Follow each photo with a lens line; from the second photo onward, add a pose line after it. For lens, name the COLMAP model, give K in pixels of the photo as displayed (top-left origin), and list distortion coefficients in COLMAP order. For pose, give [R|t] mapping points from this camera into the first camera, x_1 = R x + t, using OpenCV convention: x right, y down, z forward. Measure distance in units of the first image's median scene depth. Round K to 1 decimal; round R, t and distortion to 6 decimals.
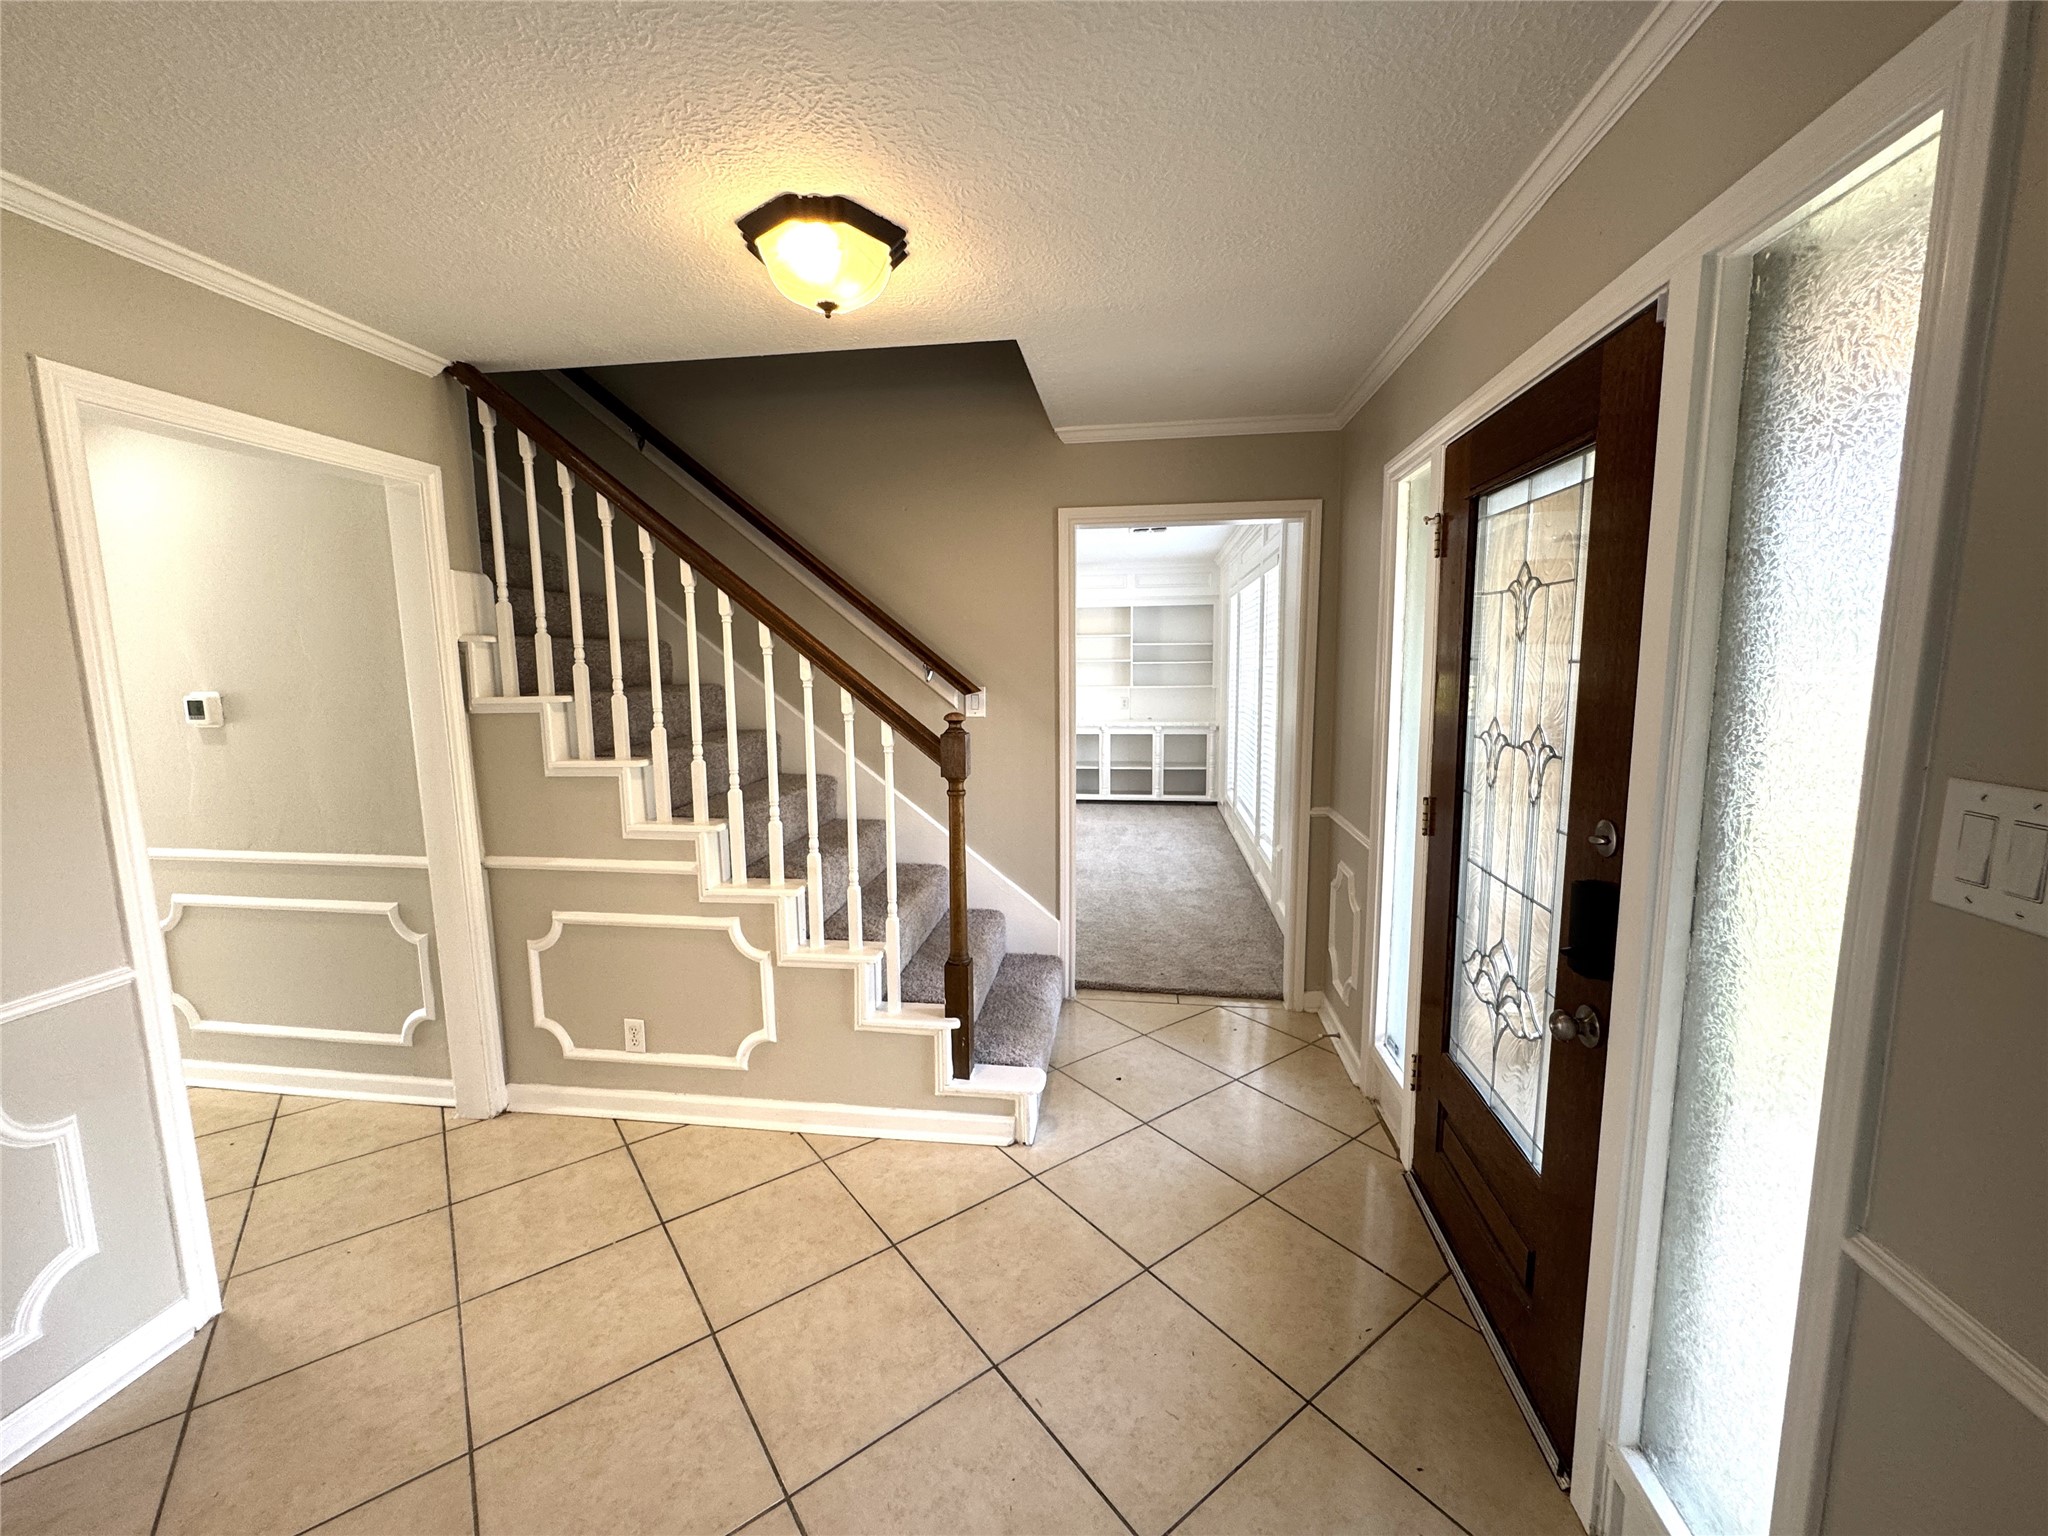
lens RADIAL K [[817.9, 0, 1017.6], [0, 817.9, 763.9], [0, 0, 1]] dist [-0.003951, 0.000511]
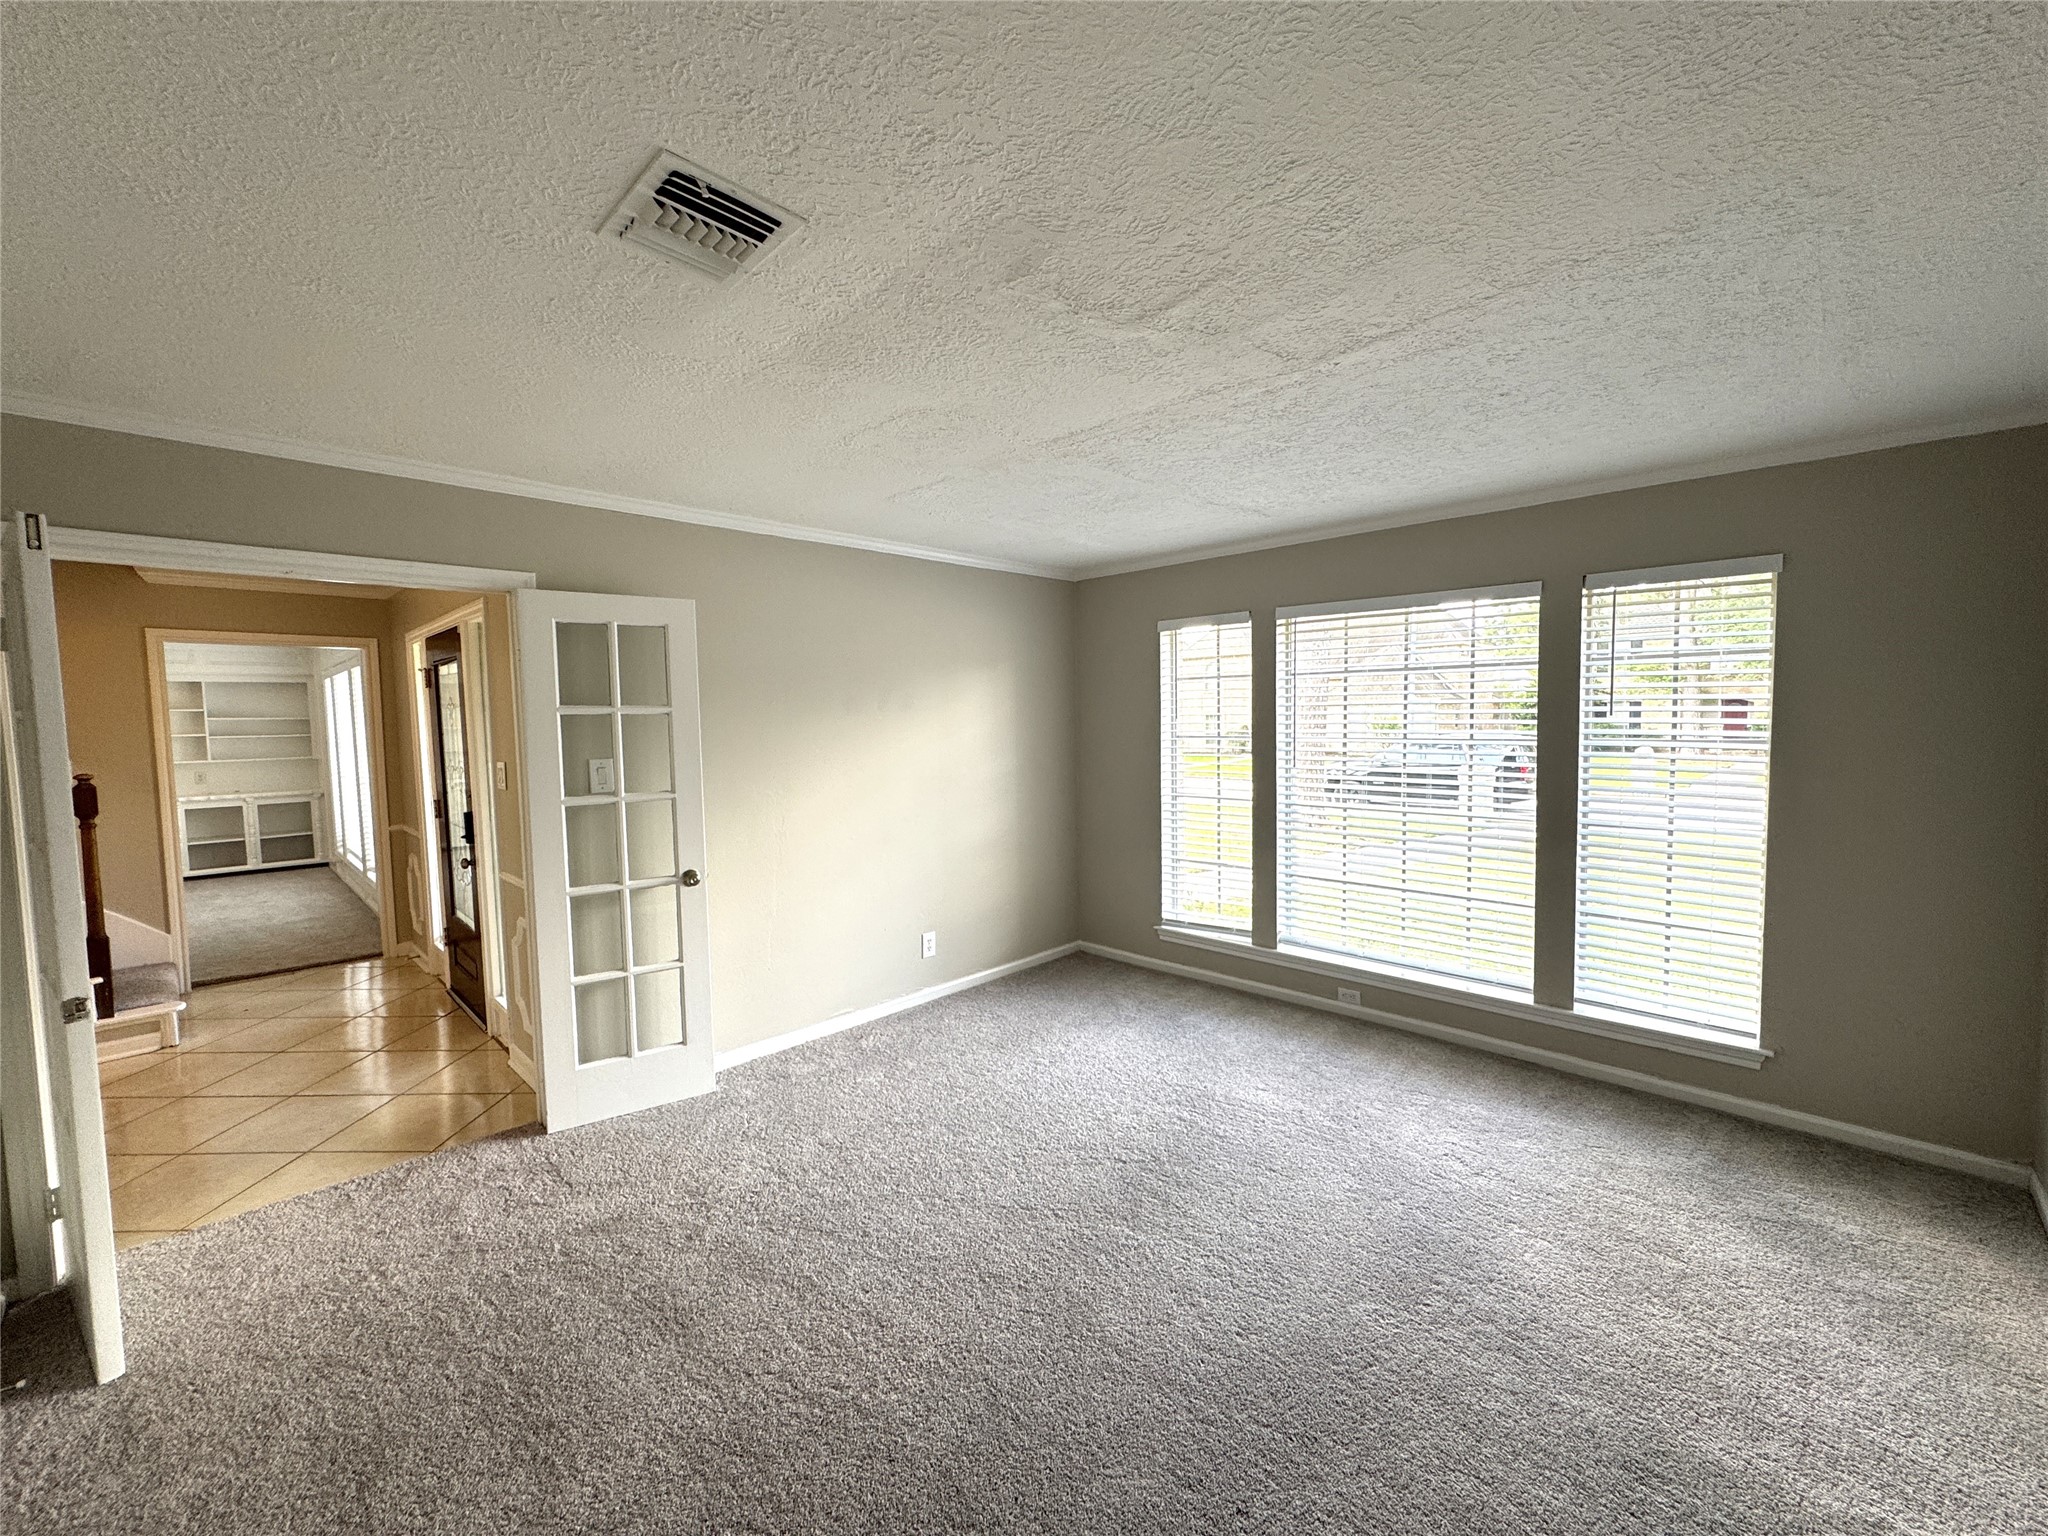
lens RADIAL K [[817.9, 0, 1022.0], [0, 817.9, 776.2], [0, 0, 1]] dist [-0.003951, 0.000511]
pose [[0.589975, -0.055737, 0.805496, -0.118934], [0.109894, 0.993874, -0.011718, 0.068273], [-0.799908, 0.095433, 0.592486, -0.585657]]
